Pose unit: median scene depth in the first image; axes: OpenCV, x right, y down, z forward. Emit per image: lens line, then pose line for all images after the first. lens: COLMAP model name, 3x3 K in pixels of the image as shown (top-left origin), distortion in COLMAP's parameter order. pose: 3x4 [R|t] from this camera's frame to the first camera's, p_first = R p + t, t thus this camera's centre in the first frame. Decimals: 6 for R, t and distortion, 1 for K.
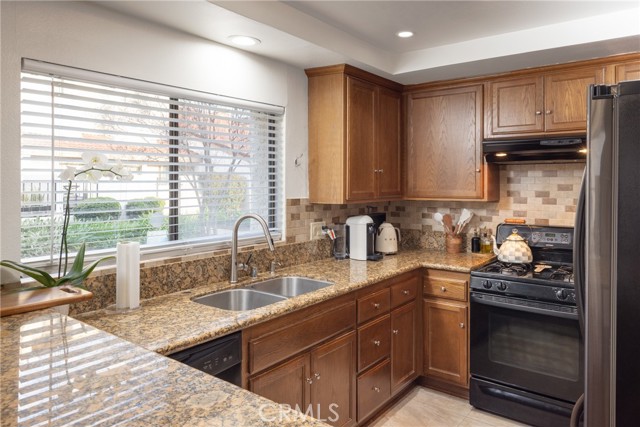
lens RADIAL K [[436.1, 0, 335.9], [0, 436.1, 182.3], [0, 0, 1]] dist [0.008320, -0.000613]
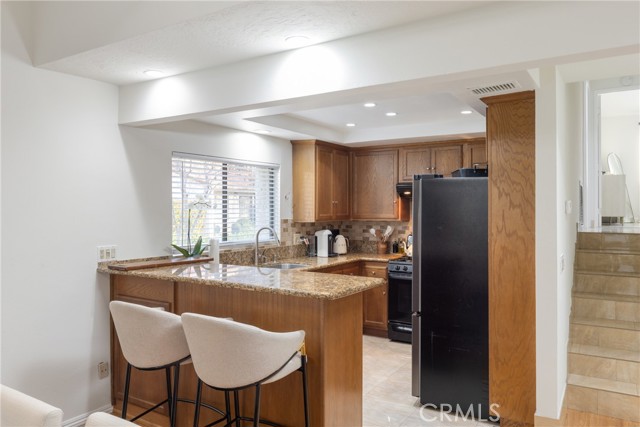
lens RADIAL K [[468.9, 0, 321.4], [0, 468.9, 207.9], [0, 0, 1]] dist [-0.002820, 0.004058]
pose [[0.996900, -0.000873, 0.078676, -0.094696], [0.001048, 0.999997, -0.002182, -0.001381], [-0.078674, 0.002258, 0.996898, -0.773155]]
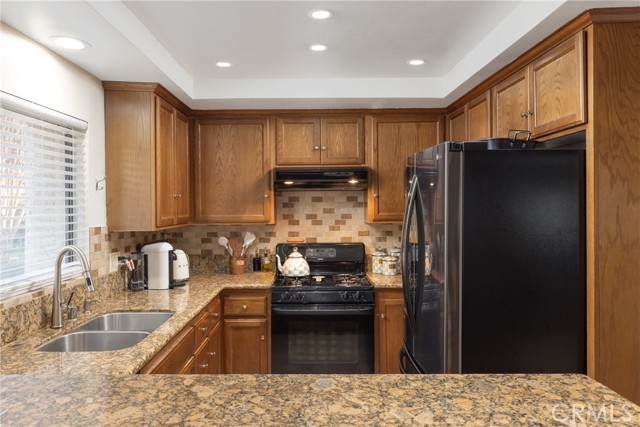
lens RADIAL K [[468.6, 0, 299.7], [0, 468.6, 206.6], [0, 0, 1]] dist [-0.003121, -0.001699]
pose [[0.809300, -0.006001, 0.587364, -0.310280], [0.007556, 0.999971, -0.000195, -0.000257], [-0.587346, 0.004596, 0.809323, -0.005687]]
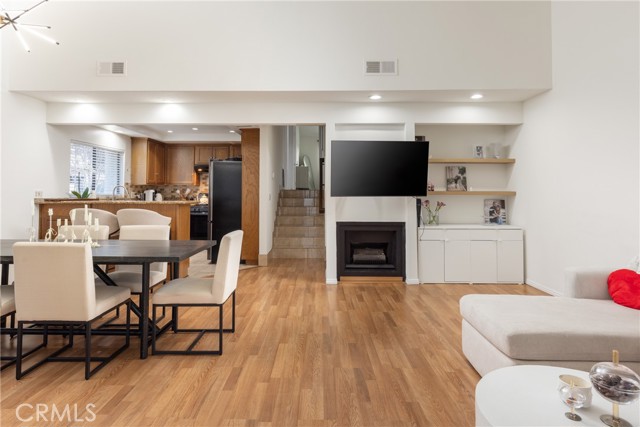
lens RADIAL K [[378.7, 0, 321.4], [0, 378.7, 179.8], [0, 0, 1]] dist [0.025262, -0.000191]
pose [[0.808686, 0.021491, 0.587847, -0.518769], [0.000504, 0.999307, -0.037228, 0.110484], [-0.588240, 0.030402, 0.808115, -1.715192]]
